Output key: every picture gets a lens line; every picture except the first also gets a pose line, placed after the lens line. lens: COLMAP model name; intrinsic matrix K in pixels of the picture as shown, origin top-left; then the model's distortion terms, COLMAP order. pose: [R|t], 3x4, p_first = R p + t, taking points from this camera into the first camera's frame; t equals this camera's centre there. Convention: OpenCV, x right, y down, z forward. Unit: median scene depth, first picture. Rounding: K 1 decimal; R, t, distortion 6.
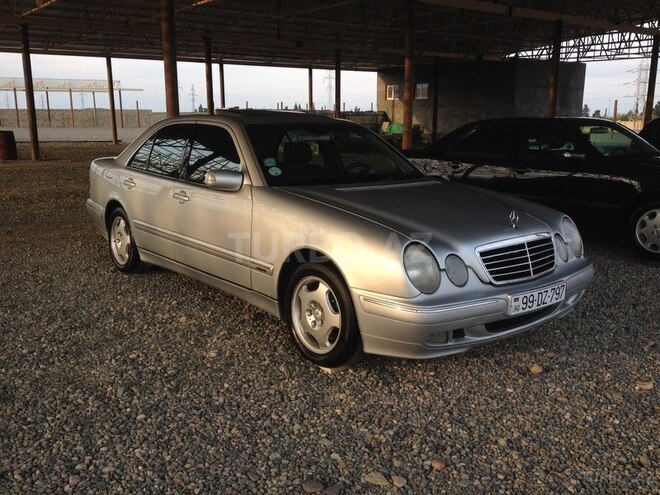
lens RADIAL K [[619.2, 0, 324.5], [0, 619.2, 248.5], [0, 0, 1]] dist [0.112455, -0.193325]
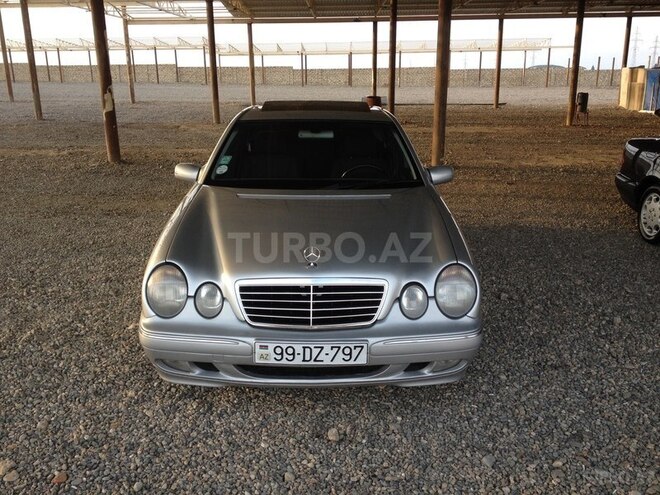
lens RADIAL K [[619.2, 0, 324.5], [0, 619.2, 248.5], [0, 0, 1]] dist [0.112455, -0.193325]
pose [[0.777902, 0.164443, -0.606487, 0.842654], [-0.124457, 0.986351, 0.107807, -0.153231], [0.615937, -0.008382, 0.787751, 0.348133]]
